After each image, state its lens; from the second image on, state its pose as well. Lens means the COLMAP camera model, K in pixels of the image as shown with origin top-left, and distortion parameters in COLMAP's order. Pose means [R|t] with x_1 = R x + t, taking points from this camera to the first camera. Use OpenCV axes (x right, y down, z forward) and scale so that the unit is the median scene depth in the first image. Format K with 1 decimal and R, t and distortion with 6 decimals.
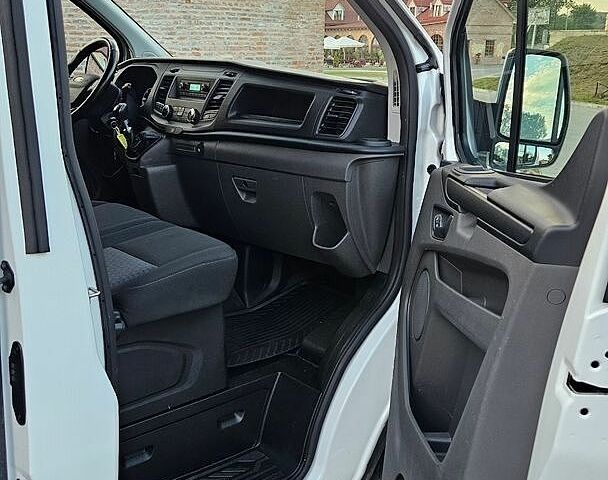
lens RADIAL K [[761.8, 0, 281.1], [0, 761.8, 258.1], [0, 0, 1]] dist [0.076047, 0.004523]
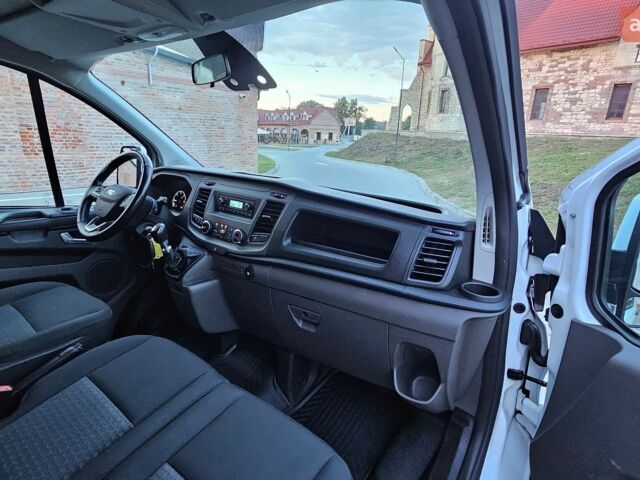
lens RADIAL K [[365.7, 0, 310.7], [0, 365.7, 240.4], [0, 0, 1]] dist [0.013117, -0.000882]
pose [[0.975040, -0.043548, 0.217716, -0.123459], [0.039902, 0.998980, 0.021119, -0.181120], [-0.218414, -0.011904, 0.975784, 0.507375]]
